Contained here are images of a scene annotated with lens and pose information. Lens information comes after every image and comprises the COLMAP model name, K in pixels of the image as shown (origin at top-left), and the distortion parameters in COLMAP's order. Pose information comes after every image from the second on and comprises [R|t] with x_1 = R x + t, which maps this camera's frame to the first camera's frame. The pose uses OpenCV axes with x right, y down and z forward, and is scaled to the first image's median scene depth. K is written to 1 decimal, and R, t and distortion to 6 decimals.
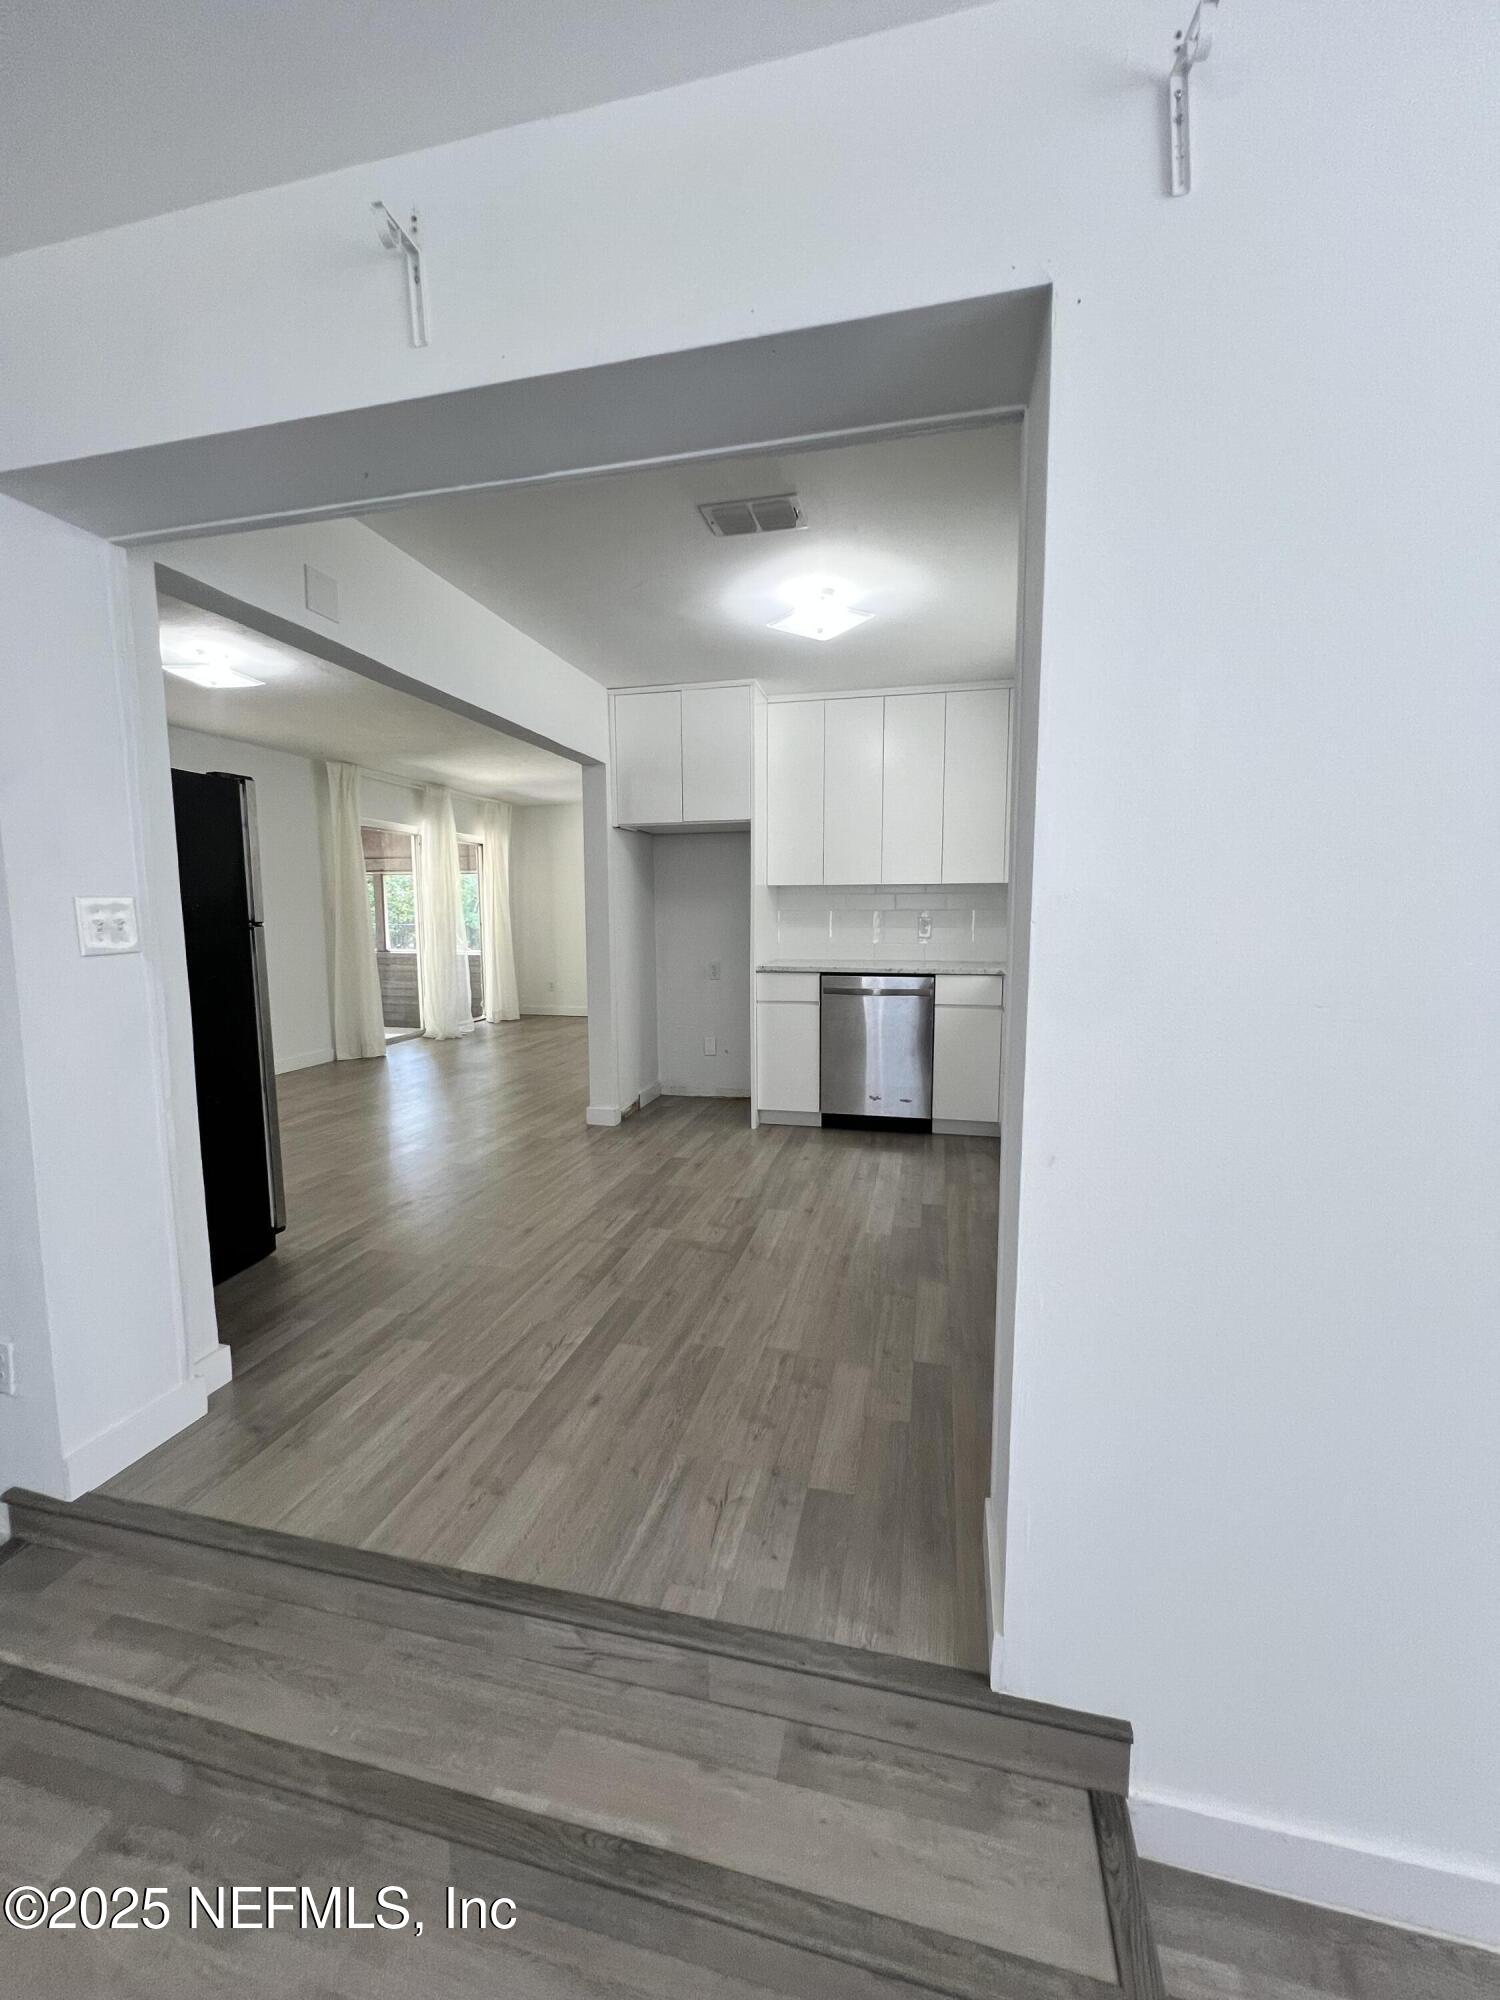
lens RADIAL K [[798.9, 0, 743.9], [0, 798.9, 1003.3], [0, 0, 1]] dist [-0.000428, -0.000127]
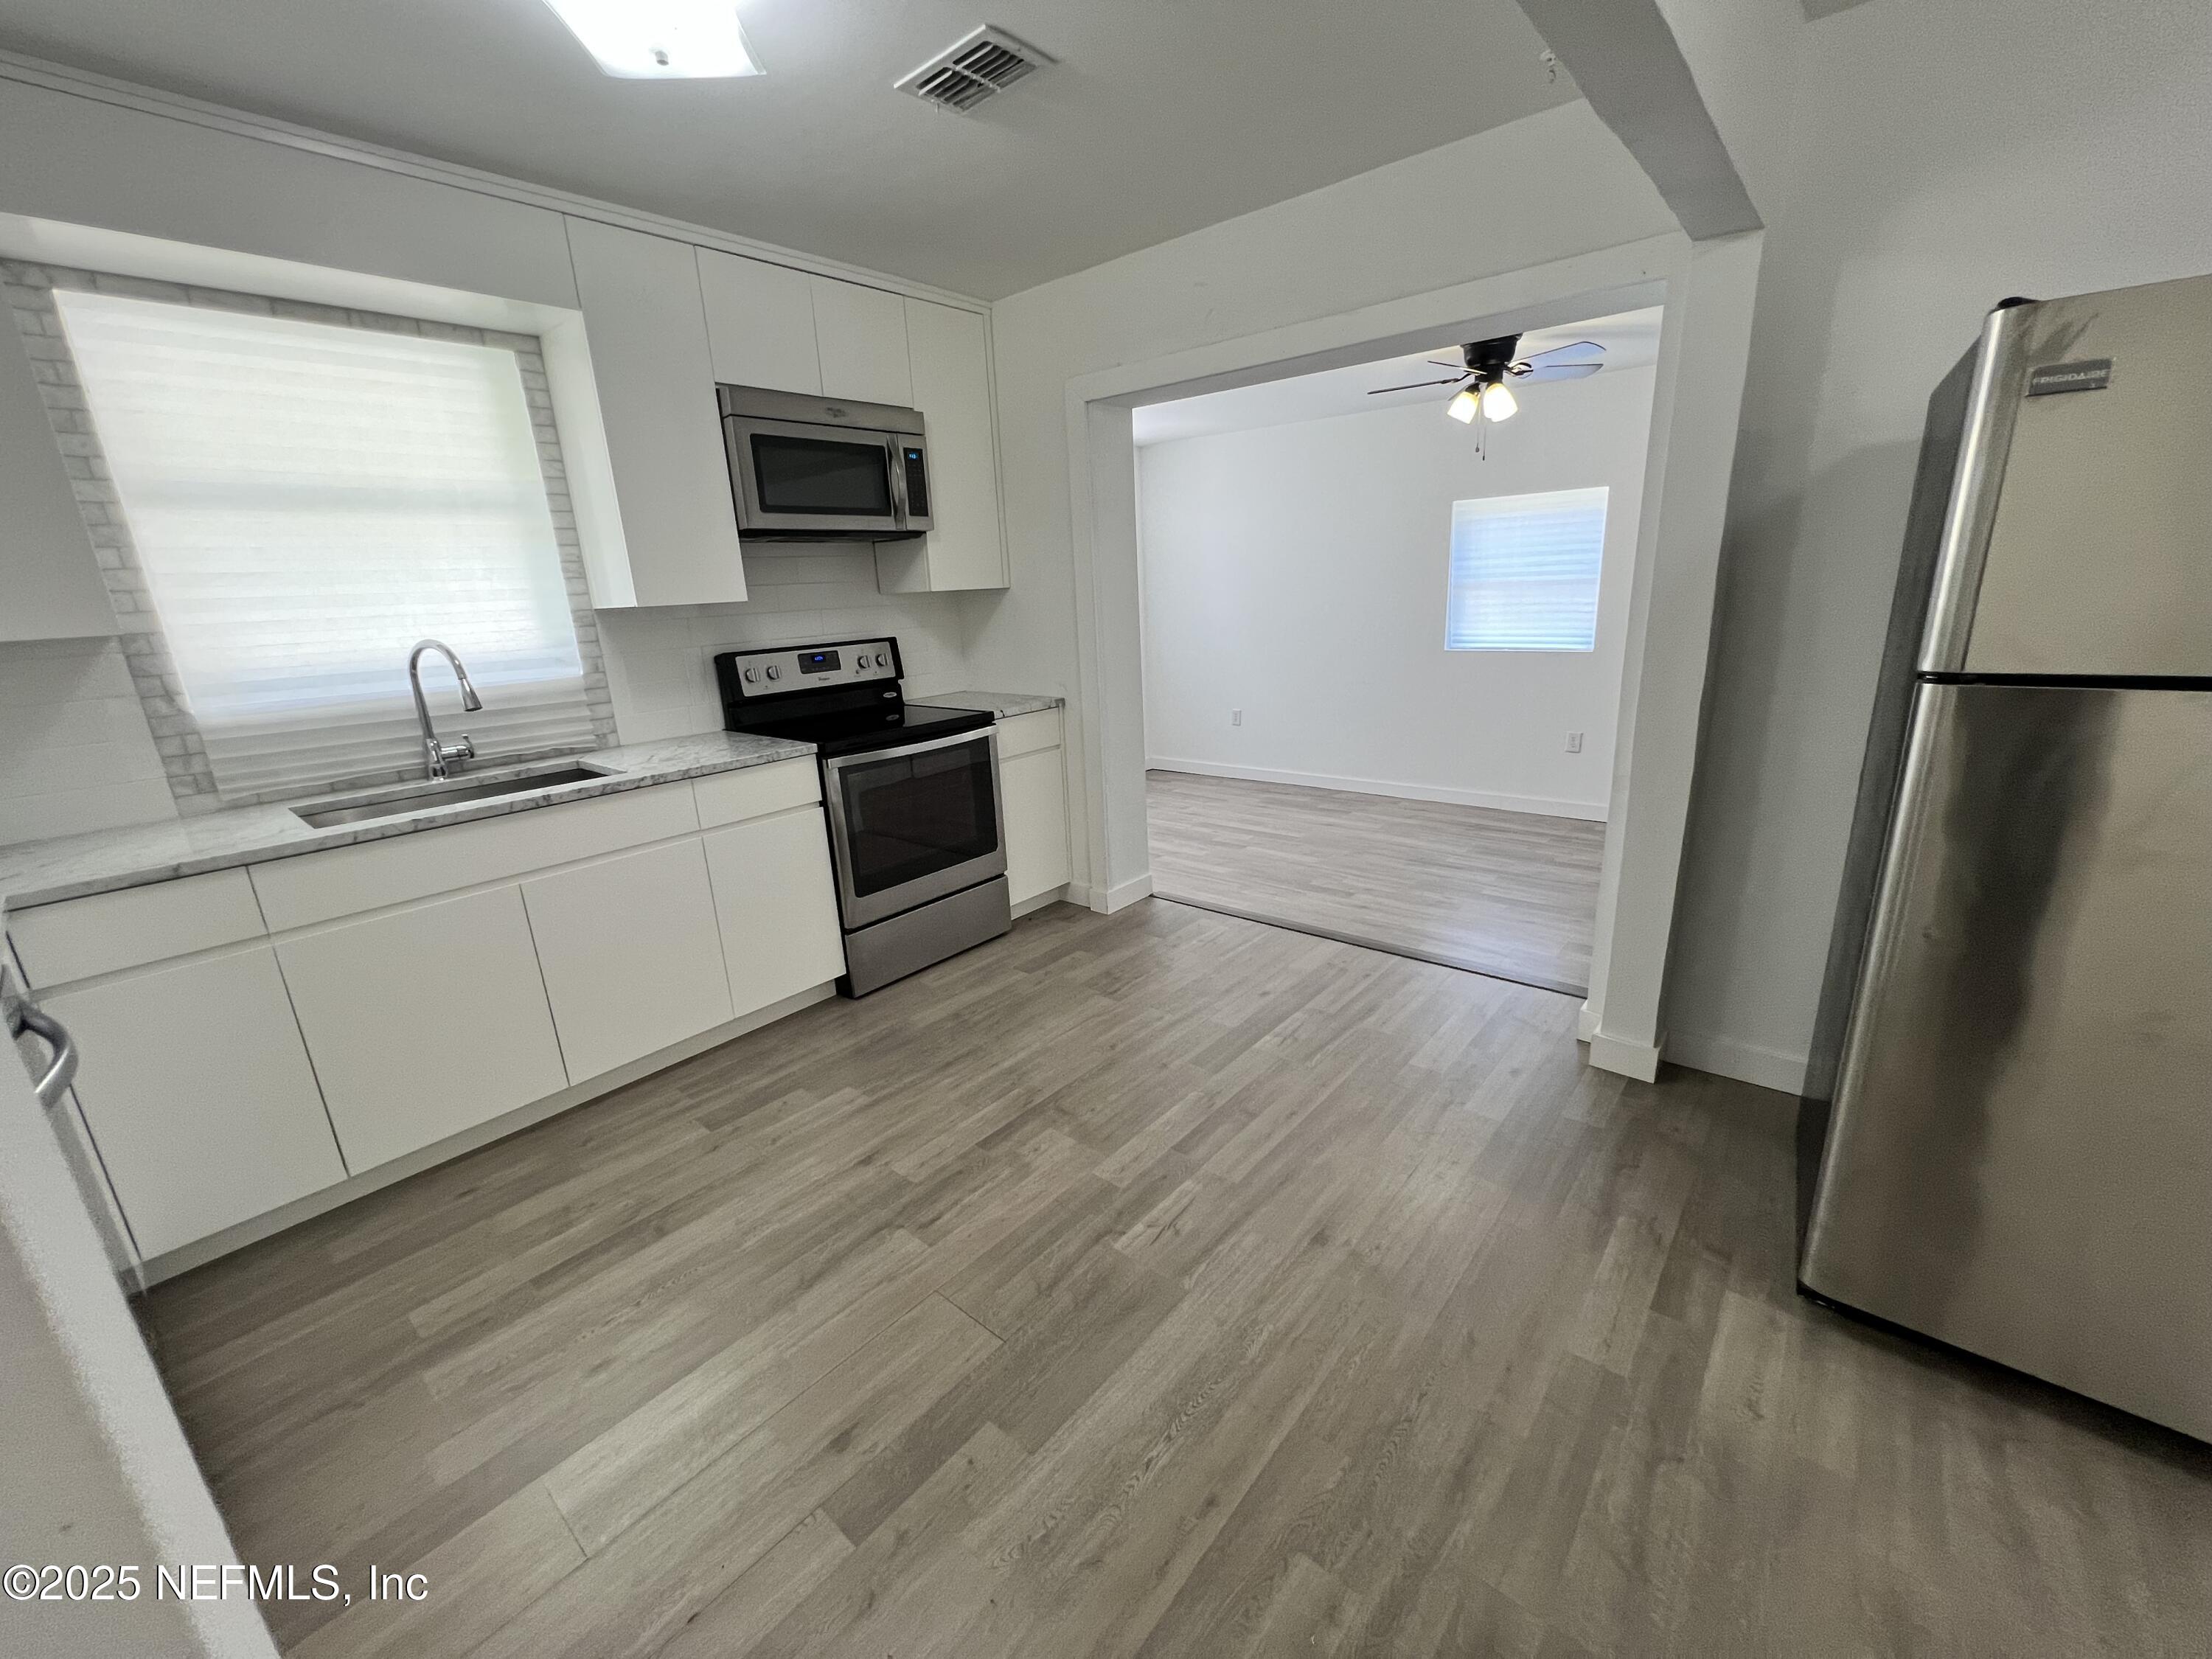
lens RADIAL K [[889.0, 0, 1106.7], [0, 889.0, 832.7], [0, 0, 1]] dist [0.000220, 0.000005]
pose [[-0.889913, -0.079383, 0.449169, -0.274101], [0.102830, 0.924474, 0.367116, -0.152867], [-0.444387, 0.372889, -0.814539, 1.020501]]
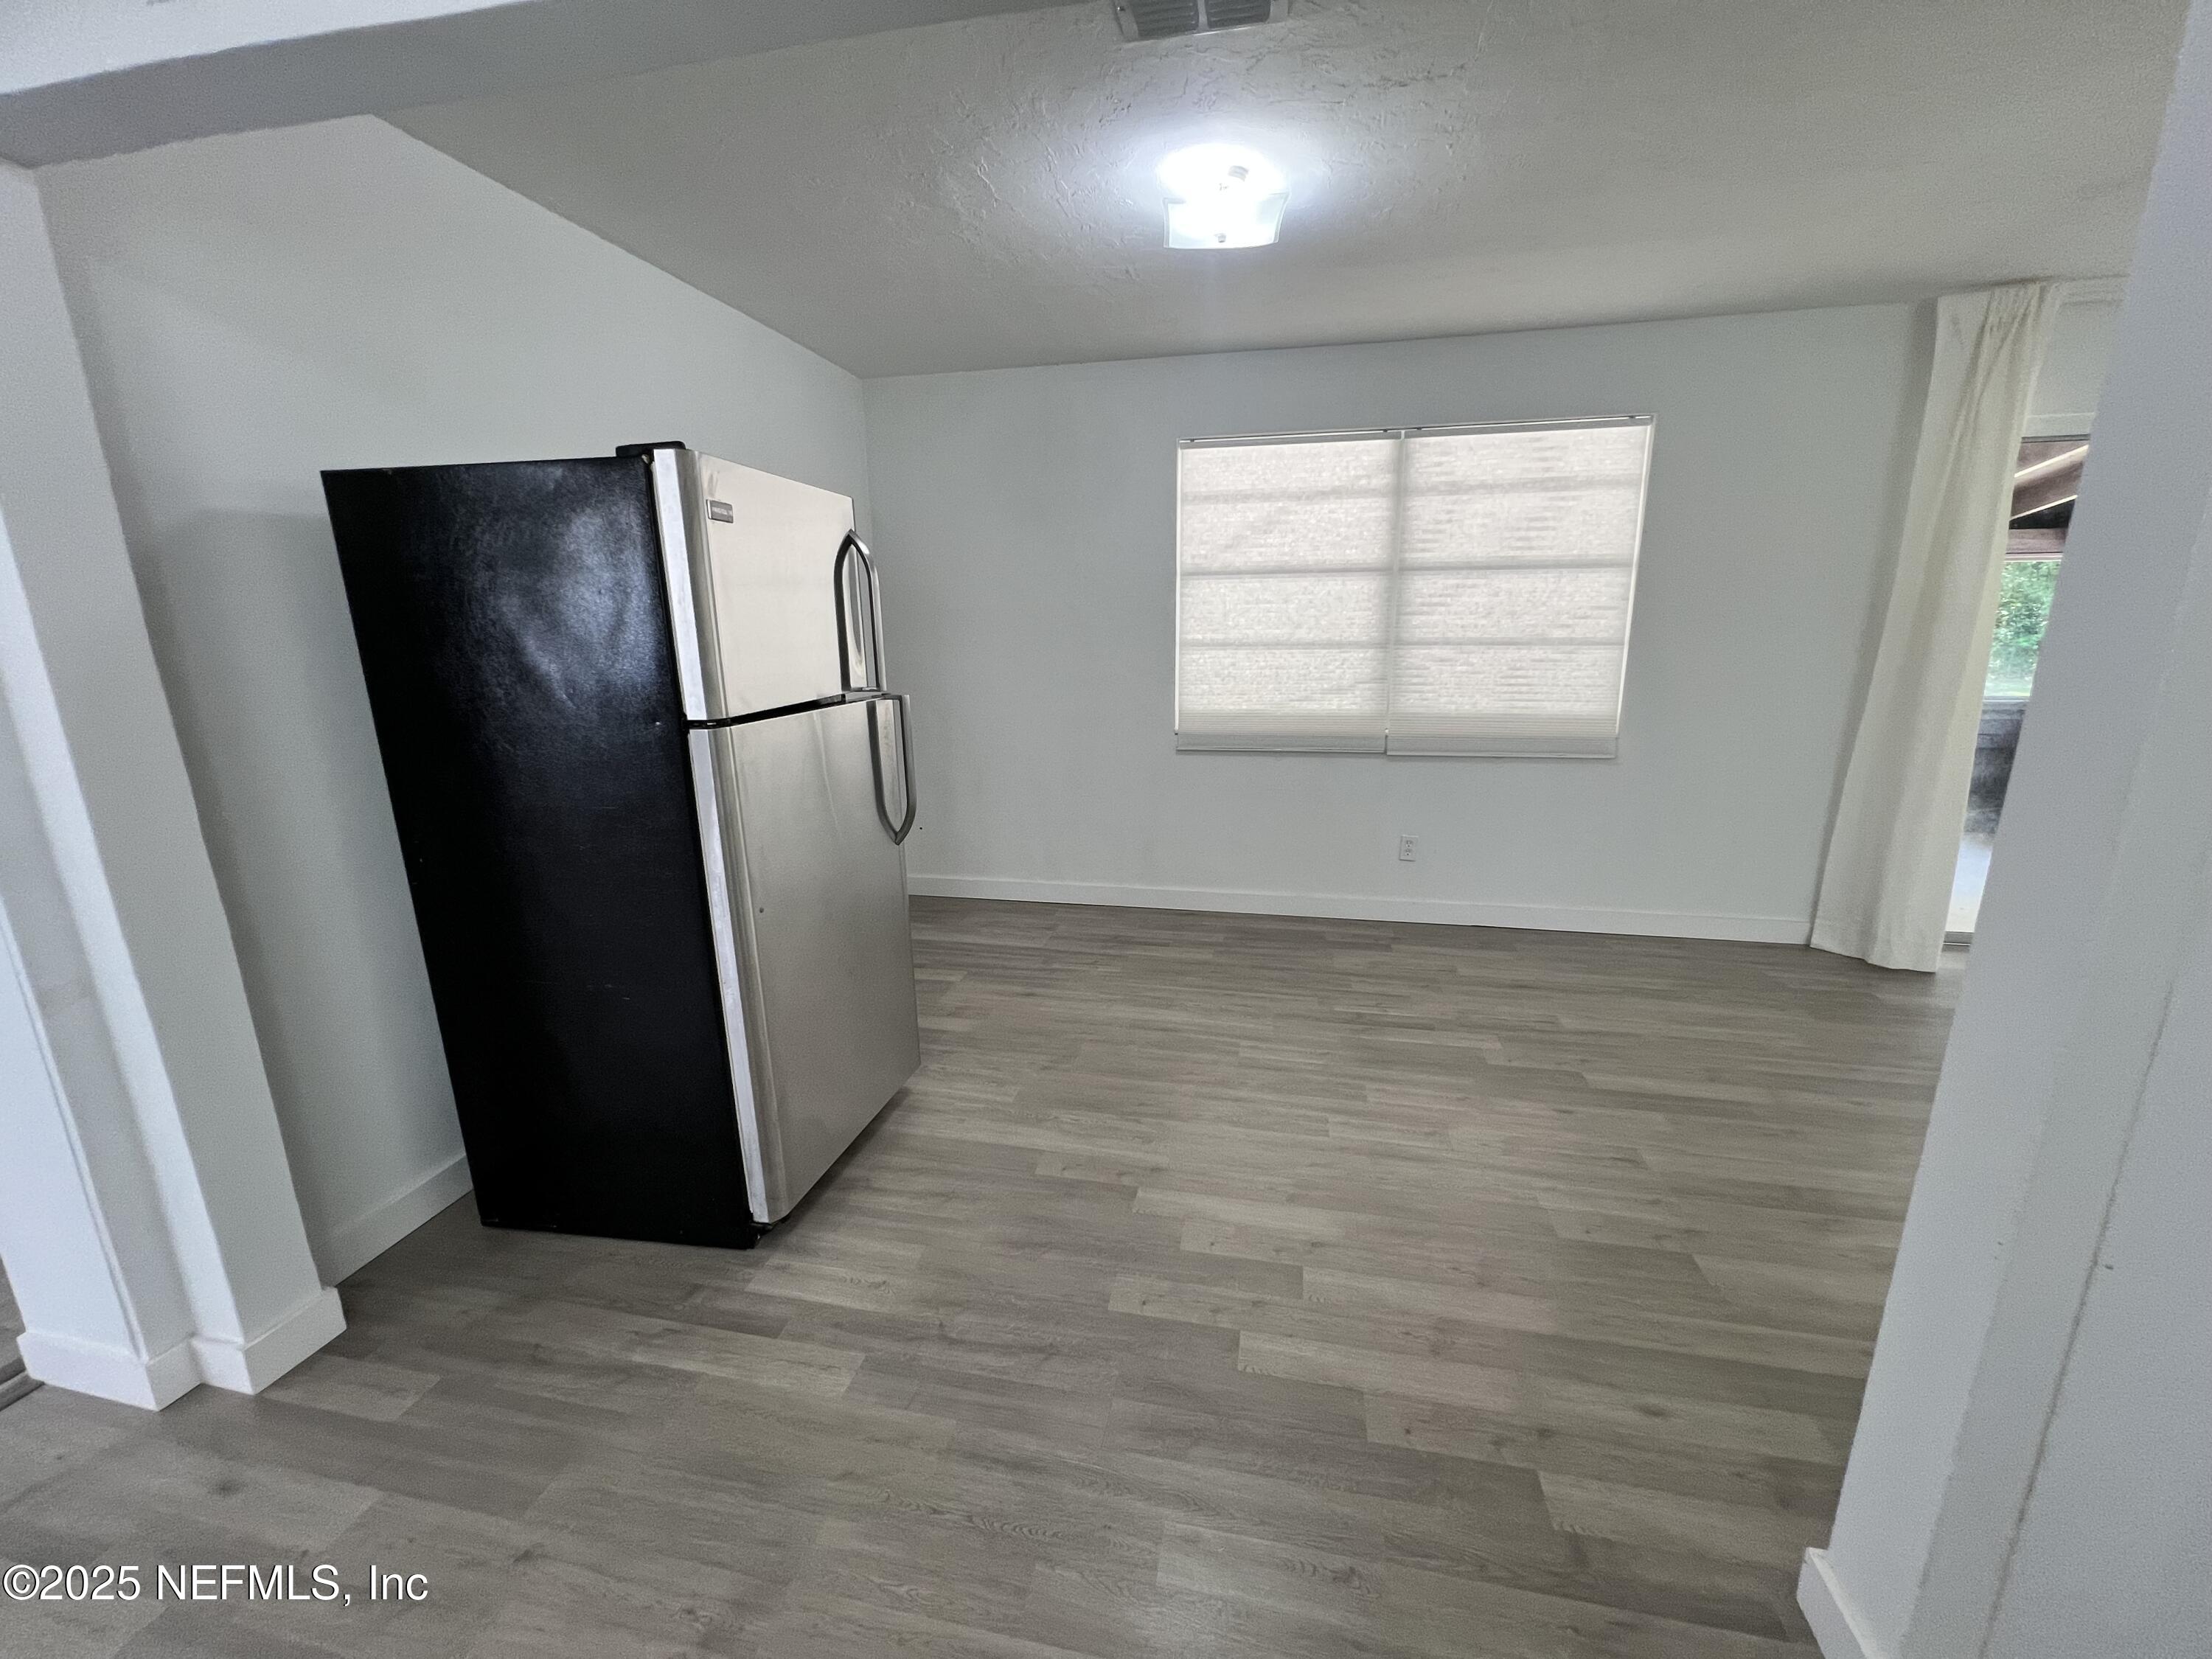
lens RADIAL K [[889.0, 0, 1106.7], [0, 889.0, 832.7], [0, 0, 1]] dist [0.000220, 0.000005]
pose [[0.026379, 0.238986, -0.970665, 0.007165], [-0.103858, 0.966403, 0.235114, -0.125111], [0.994242, 0.094610, 0.050313, 0.786819]]
